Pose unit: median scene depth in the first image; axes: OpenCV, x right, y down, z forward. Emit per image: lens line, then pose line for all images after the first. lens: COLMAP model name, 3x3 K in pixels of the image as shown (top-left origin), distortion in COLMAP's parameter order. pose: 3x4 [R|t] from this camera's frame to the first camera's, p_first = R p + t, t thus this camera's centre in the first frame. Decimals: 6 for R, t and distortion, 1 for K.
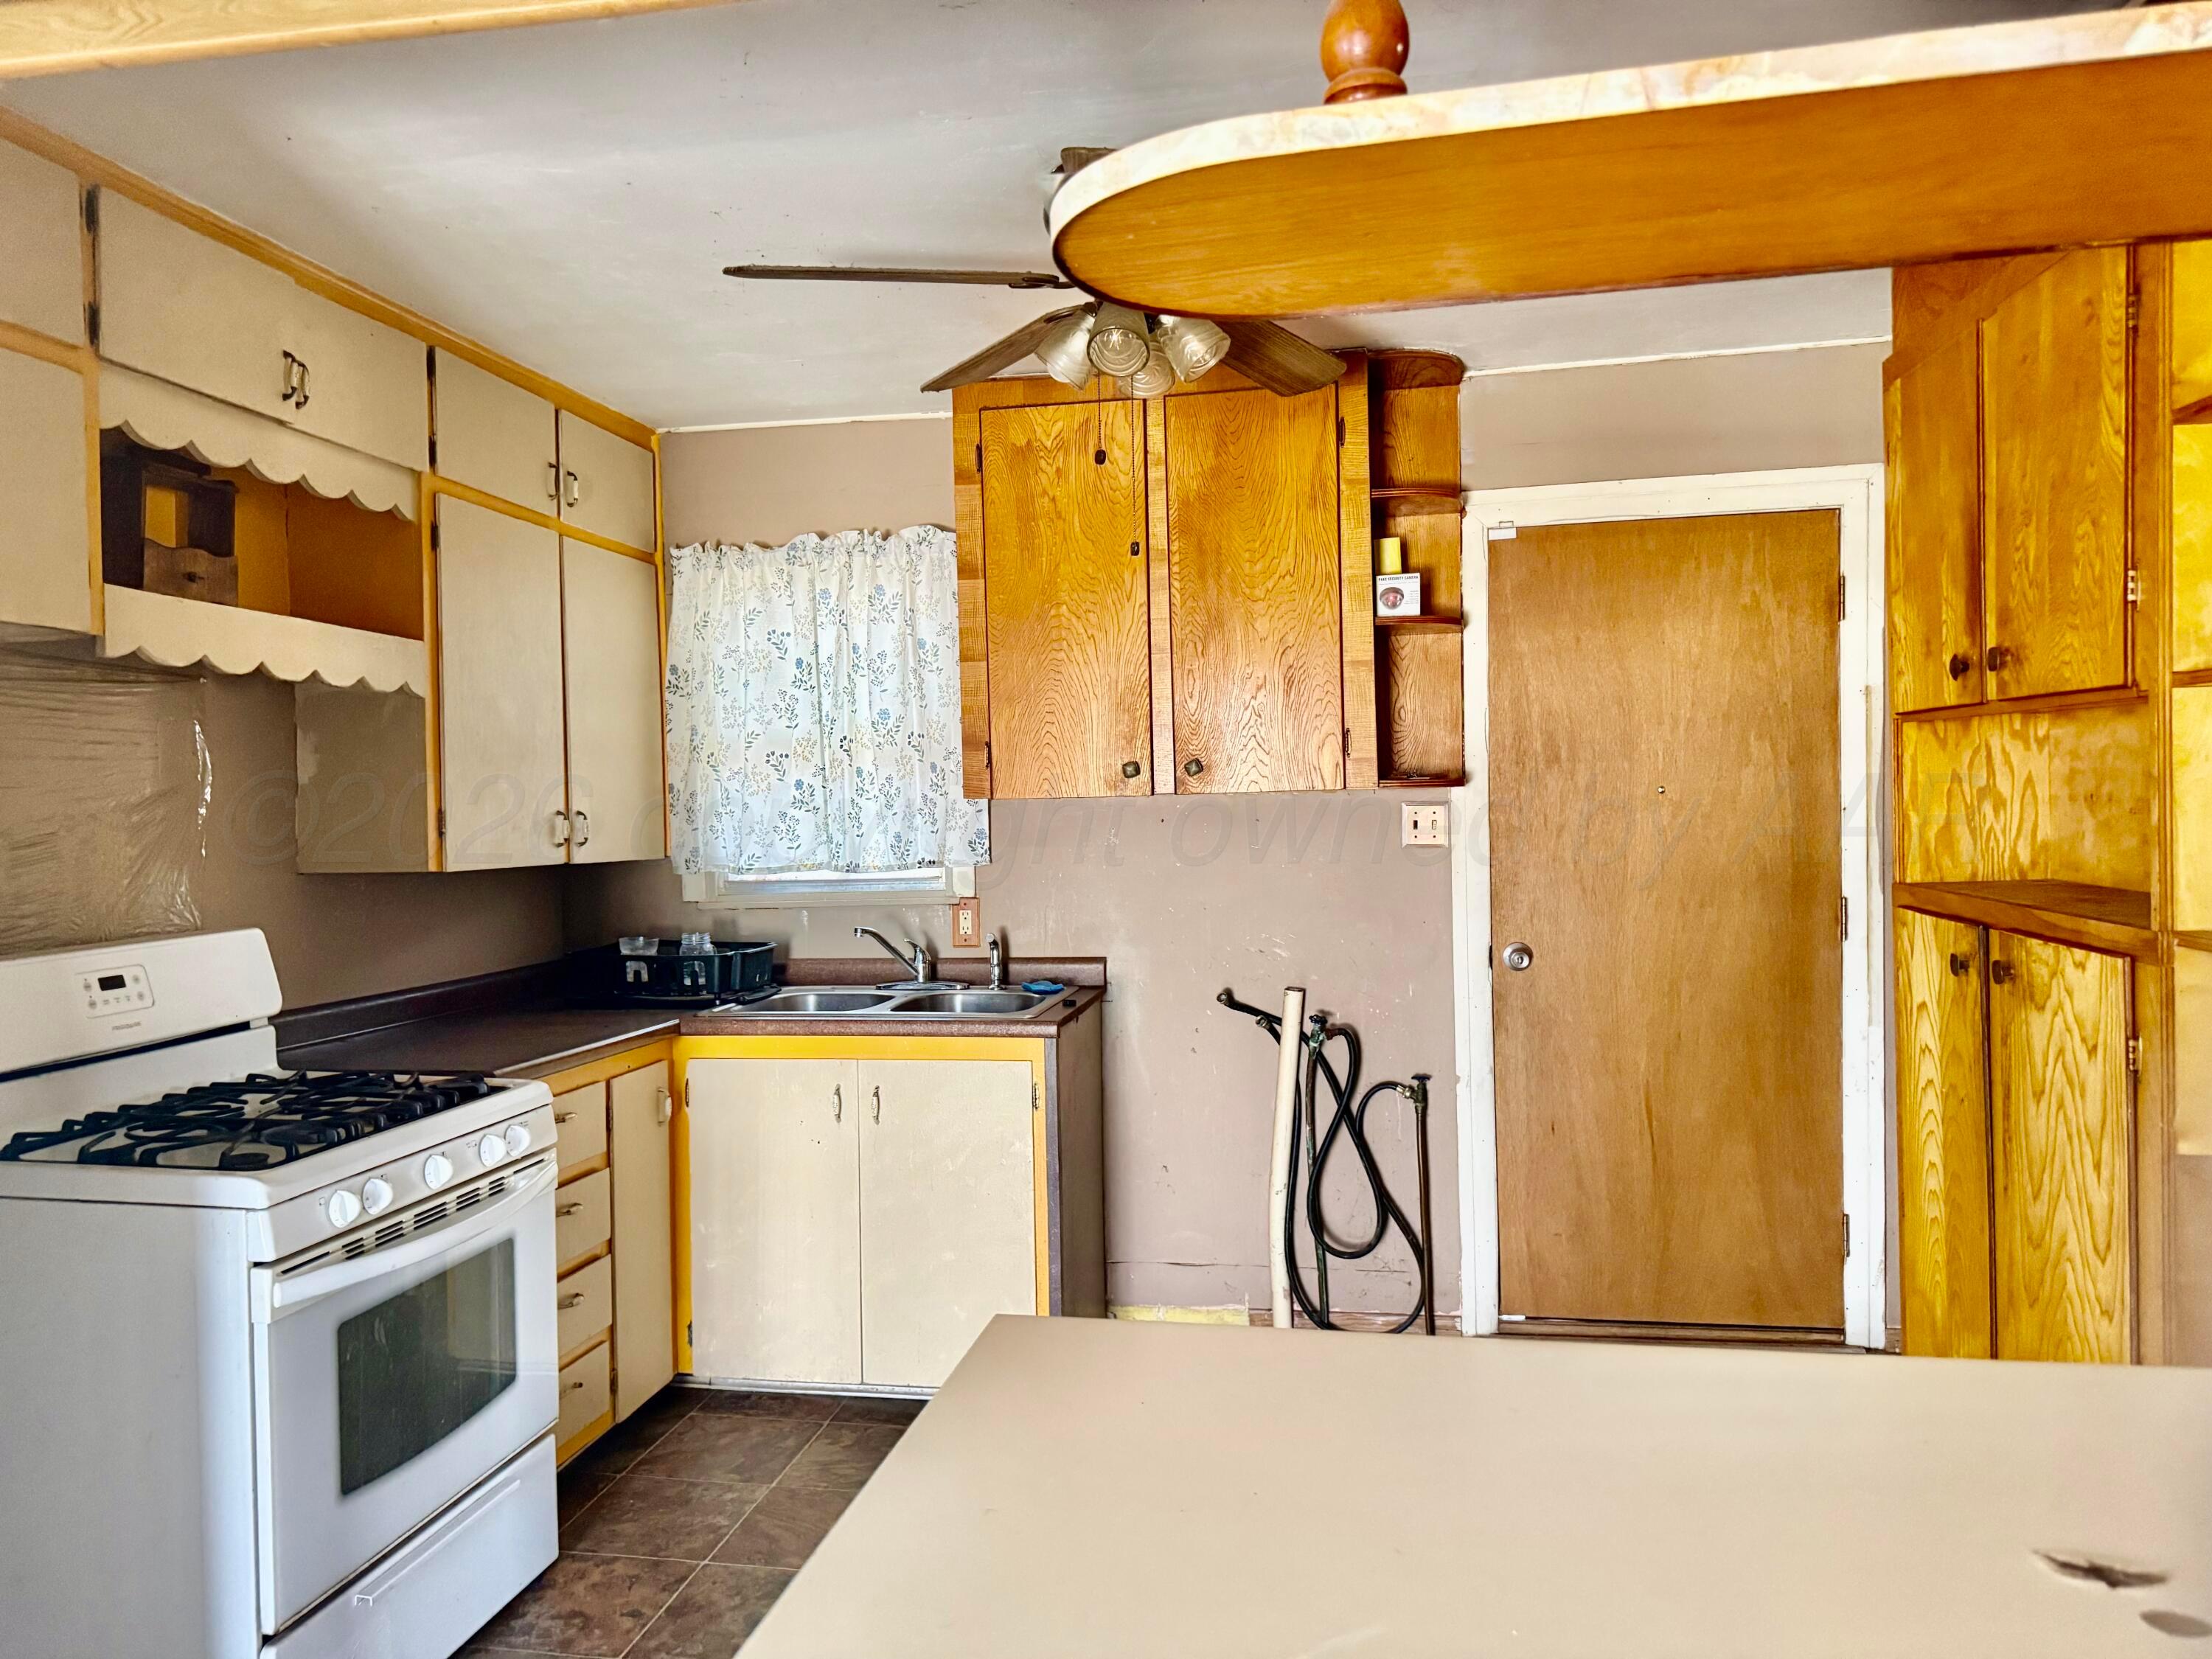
lens RADIAL K [[1569.6, 0, 1113.7], [0, 1569.6, 845.3], [0, 0, 1]] dist [0.073223, -0.073396]
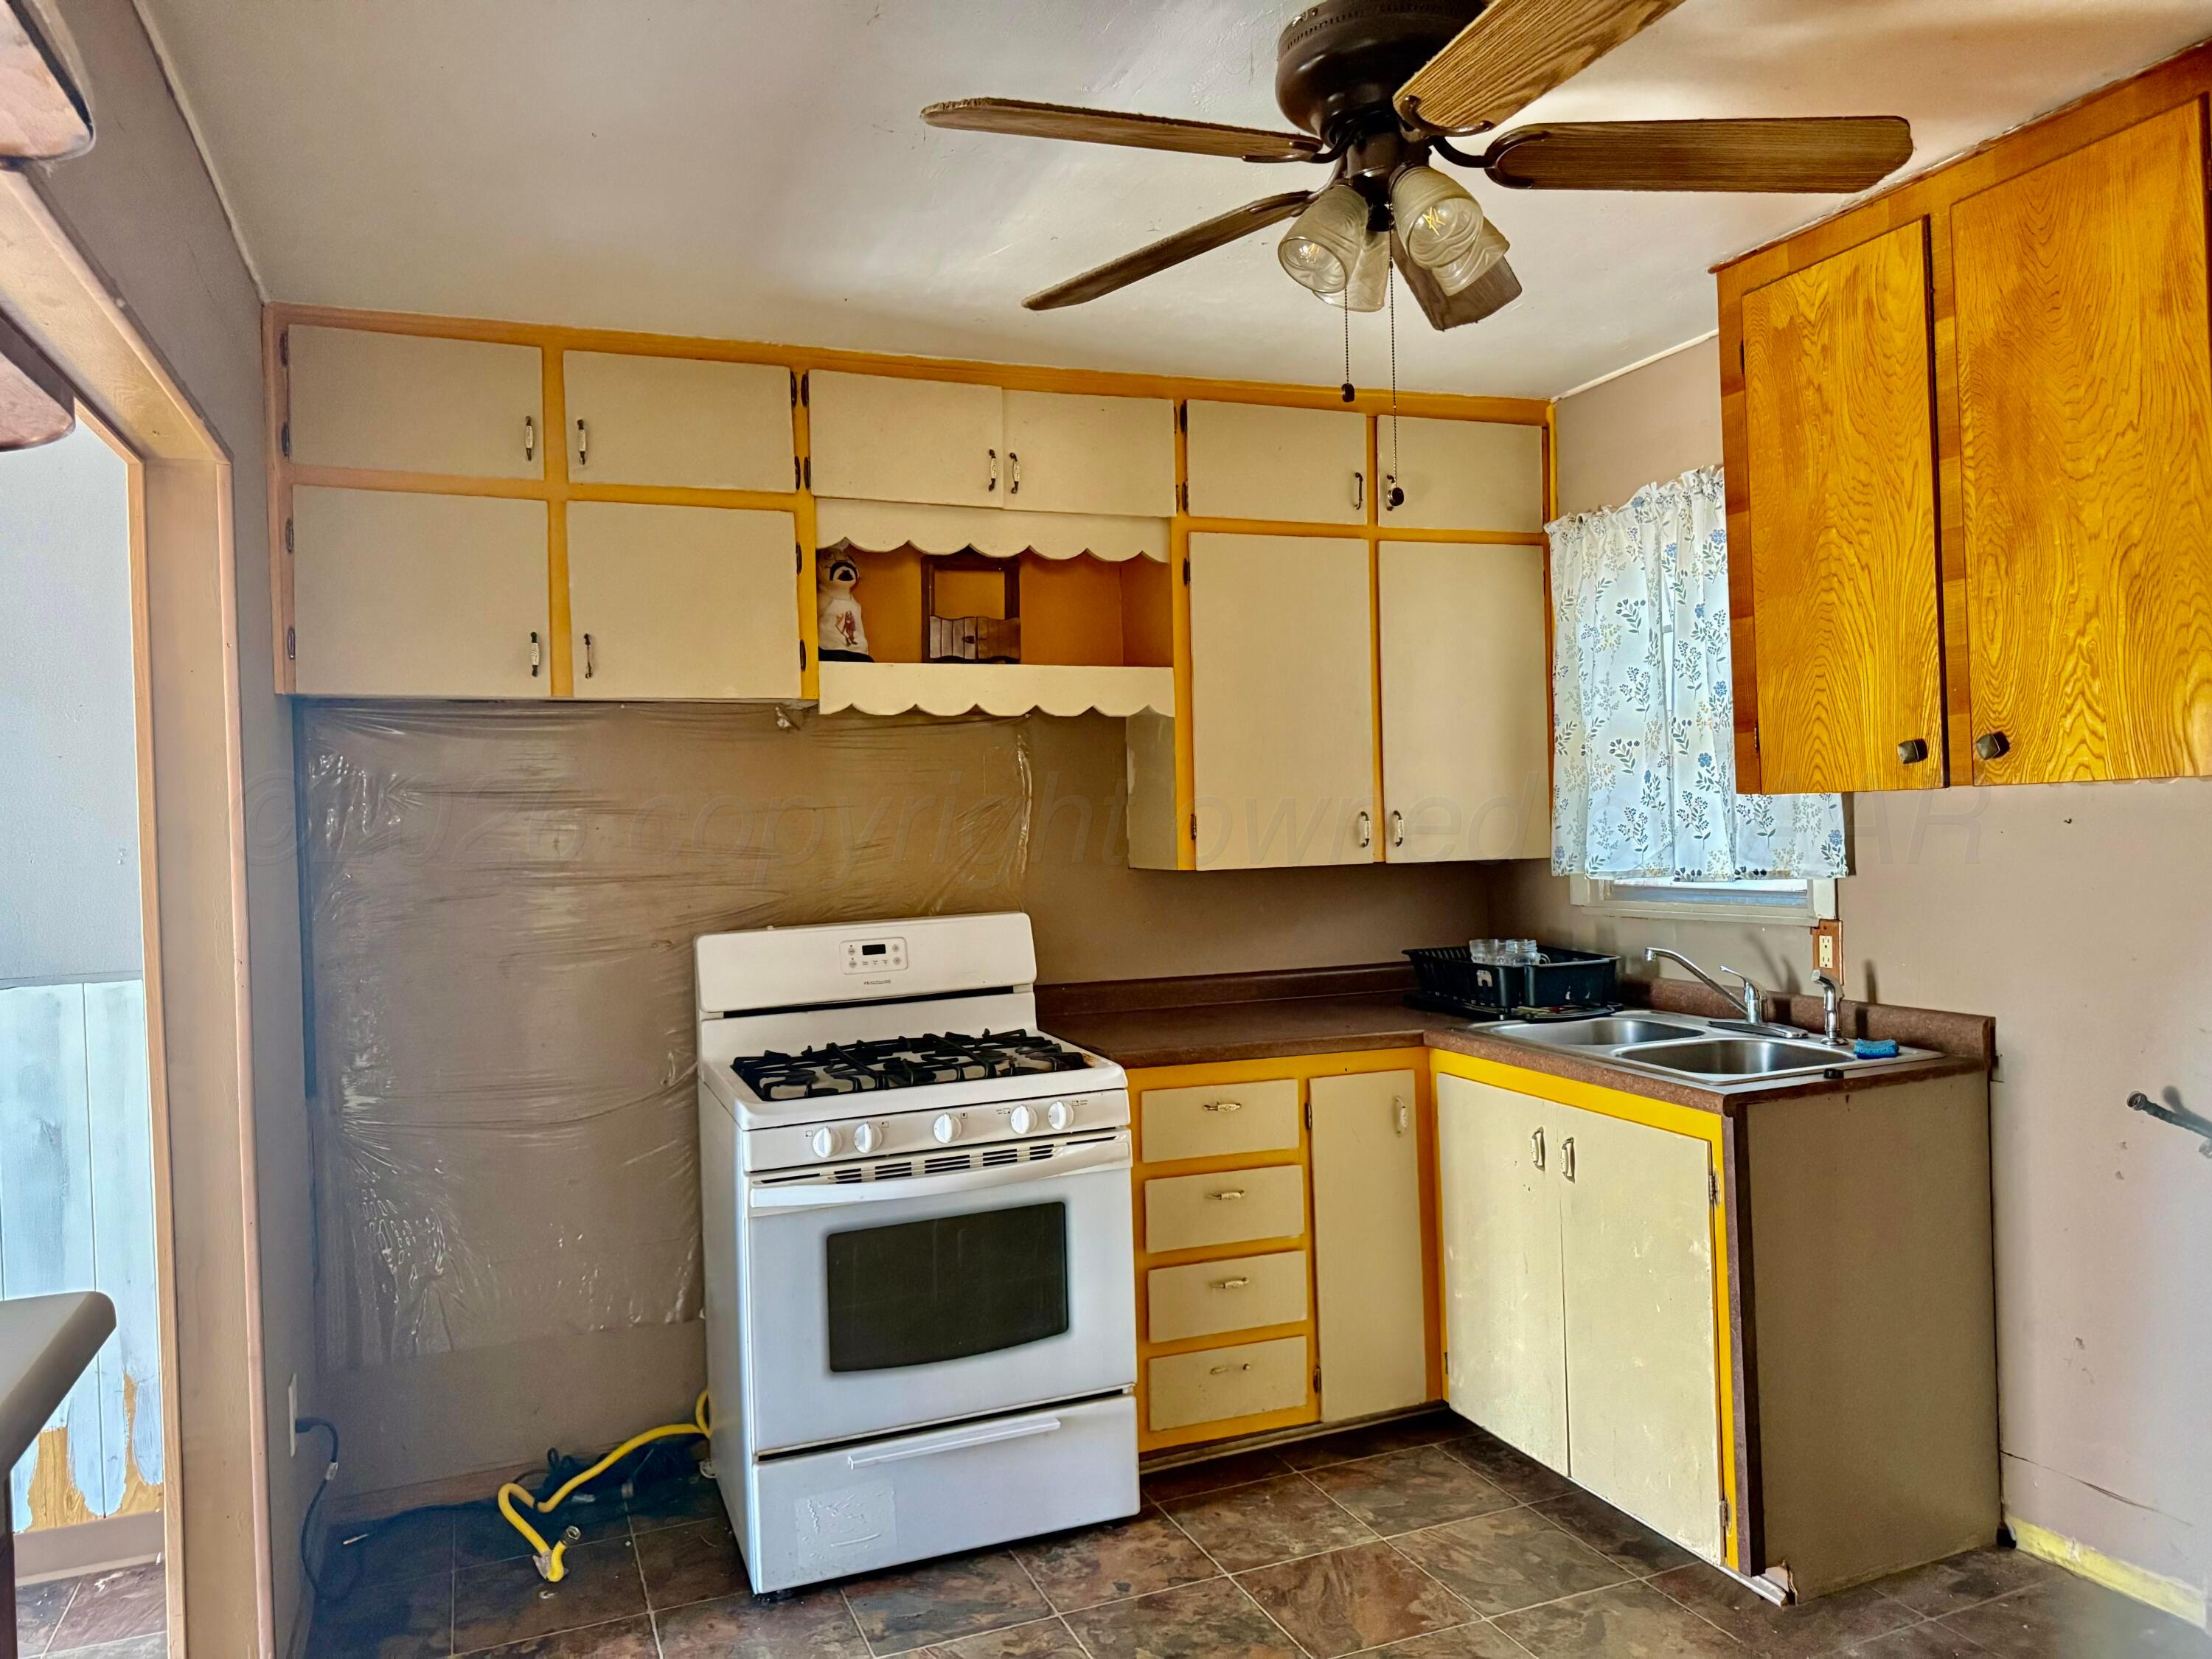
lens RADIAL K [[1569.6, 0, 1092.7], [0, 1569.6, 820.5], [0, 0, 1]] dist [0.073223, -0.073396]
pose [[0.523927, 0.004282, -0.851752, 0.433789], [0.001053, 0.999983, 0.005674, -0.022154], [0.851763, -0.003869, 0.523914, 0.324962]]
